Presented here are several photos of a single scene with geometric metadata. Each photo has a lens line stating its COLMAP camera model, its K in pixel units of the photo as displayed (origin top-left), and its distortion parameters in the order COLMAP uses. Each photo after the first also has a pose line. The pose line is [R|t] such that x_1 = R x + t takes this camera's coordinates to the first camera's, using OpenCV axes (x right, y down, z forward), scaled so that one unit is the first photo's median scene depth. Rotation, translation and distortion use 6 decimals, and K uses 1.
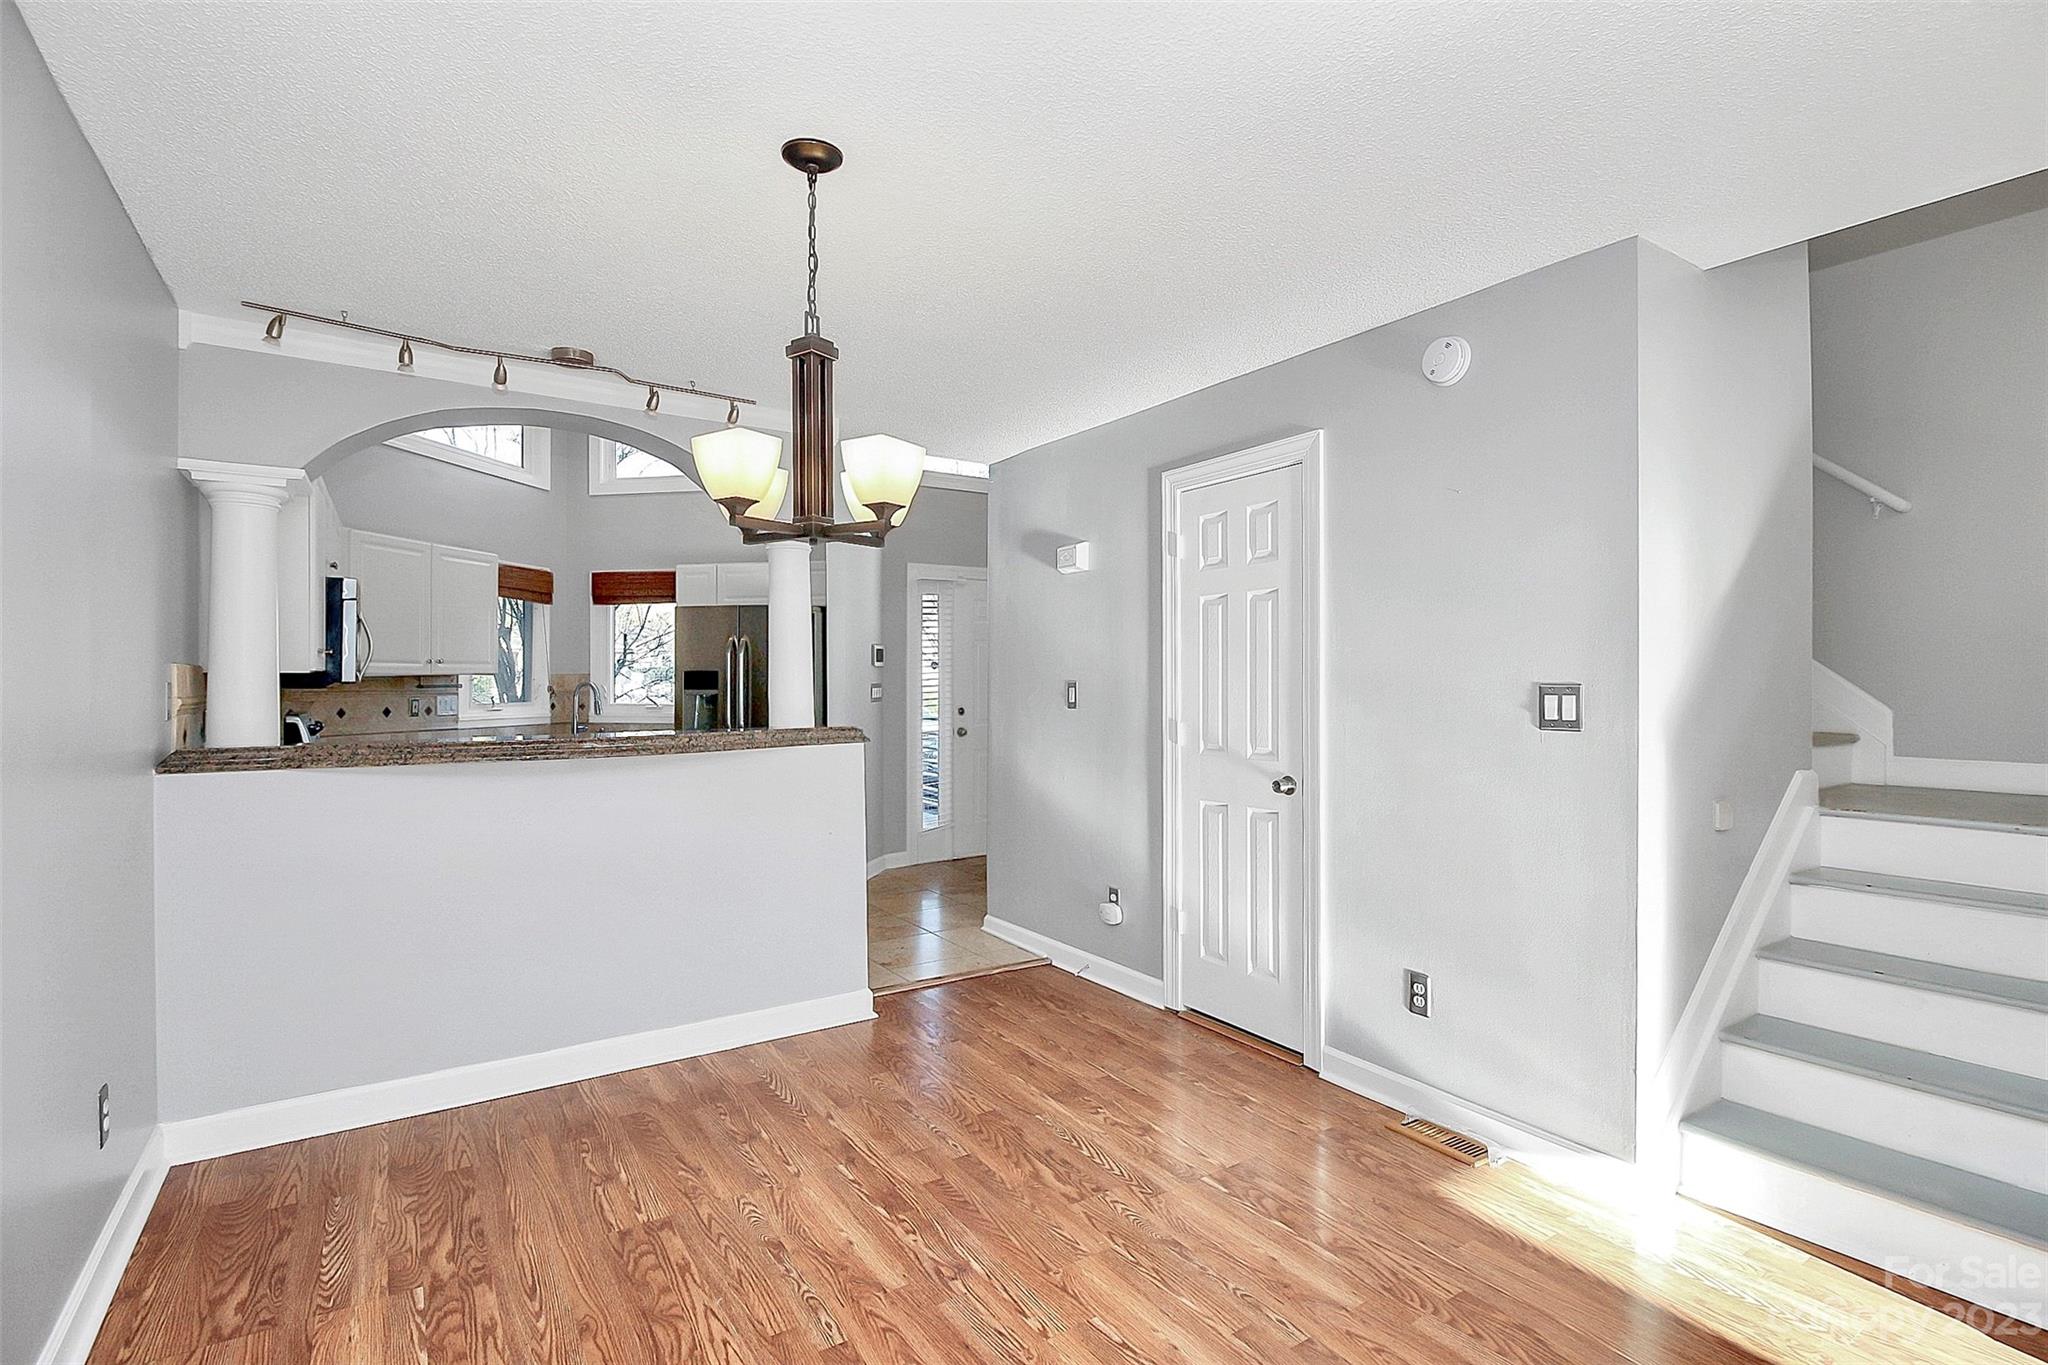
lens RADIAL K [[973.7, 0, 1024.0], [0, 973.7, 682.5], [0, 0, 1]] dist [-0.003211, -0.010176]
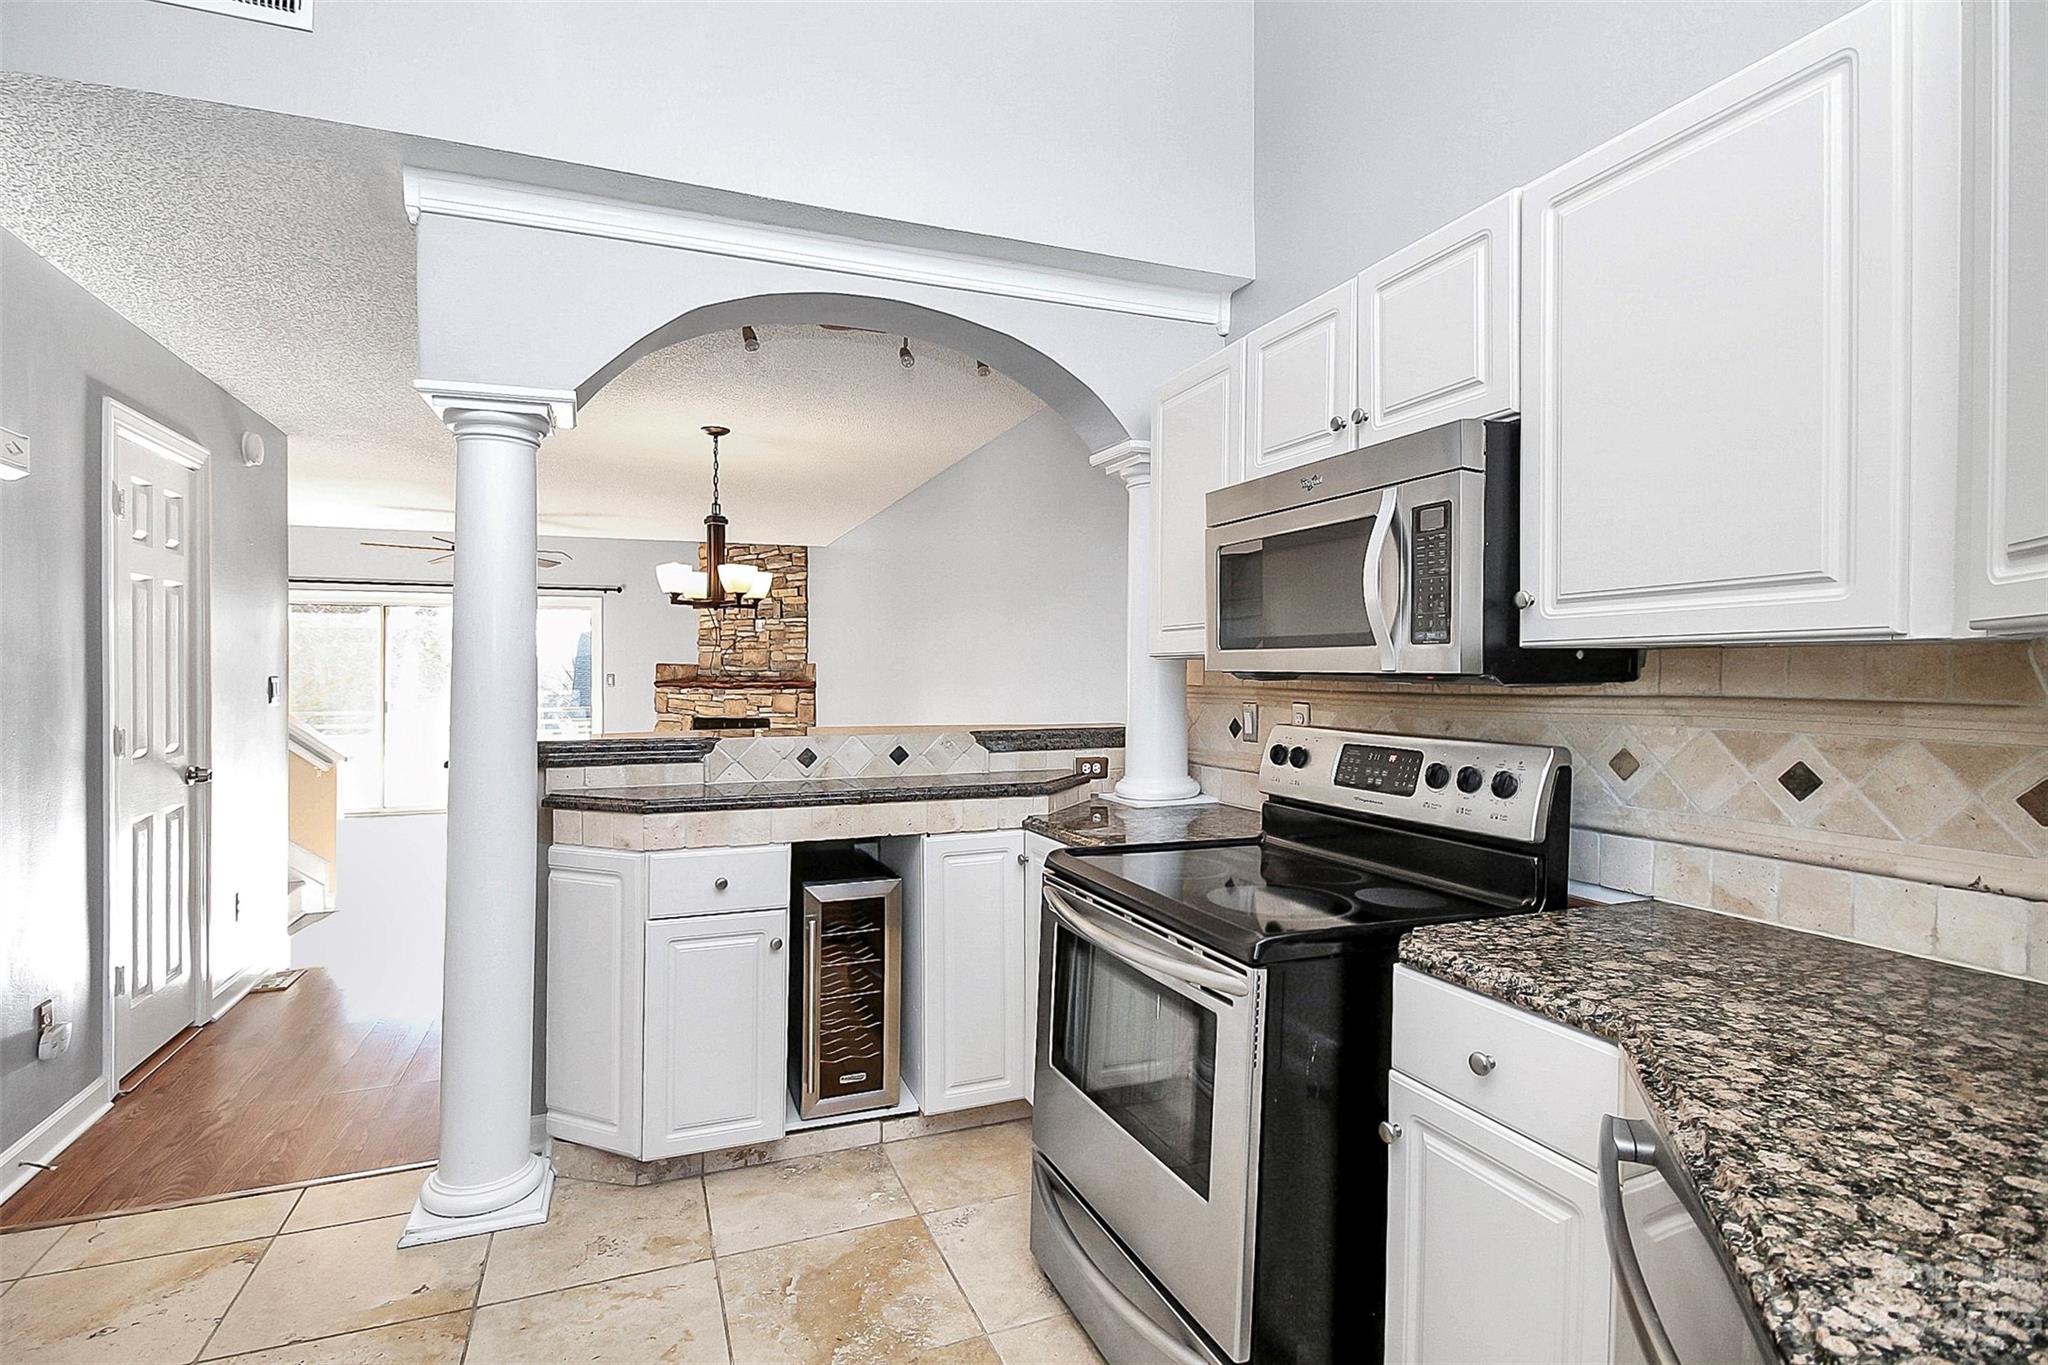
lens RADIAL K [[1004.1, 0, 1020.2], [0, 1004.1, 705.6], [0, 0, 1]] dist [-0.001091, -0.000834]
pose [[-0.977854, -0.002579, 0.209273, -0.796785], [0.004771, 0.999390, 0.034609, -0.001058], [-0.209234, 0.034841, -0.977245, 1.808393]]
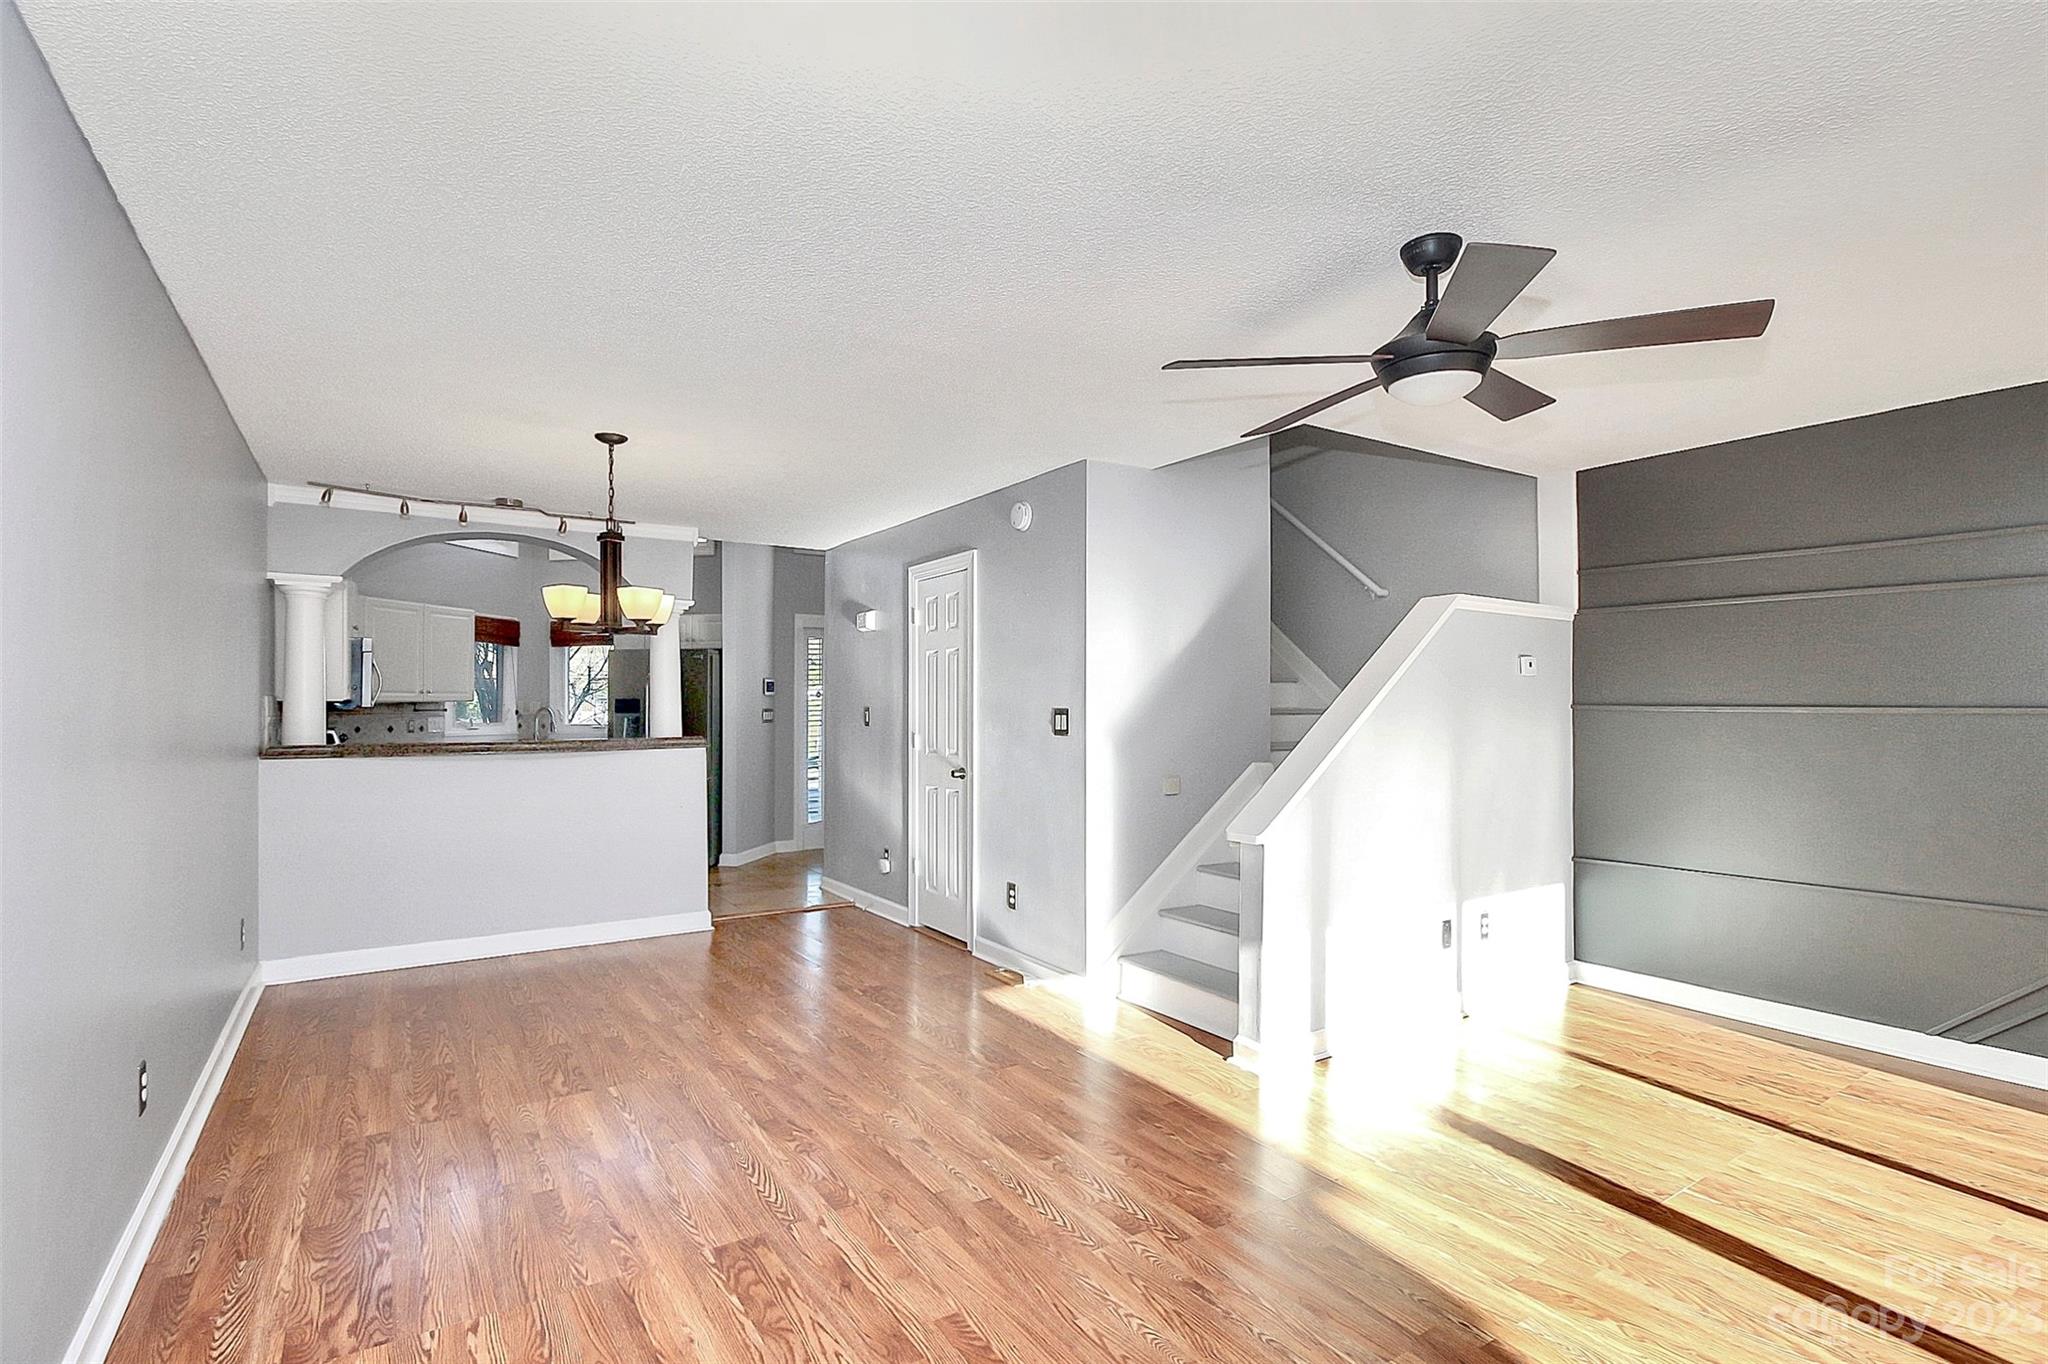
lens RADIAL K [[967.9, 0, 1027.8], [0, 967.9, 706.3], [0, 0, 1]] dist [-0.025758, -0.000408]
pose [[0.999970, 0.001601, 0.007628, 0.355907], [-0.001582, 0.999996, -0.002403, 0.000889], [-0.007632, 0.002391, 0.999968, -0.548558]]
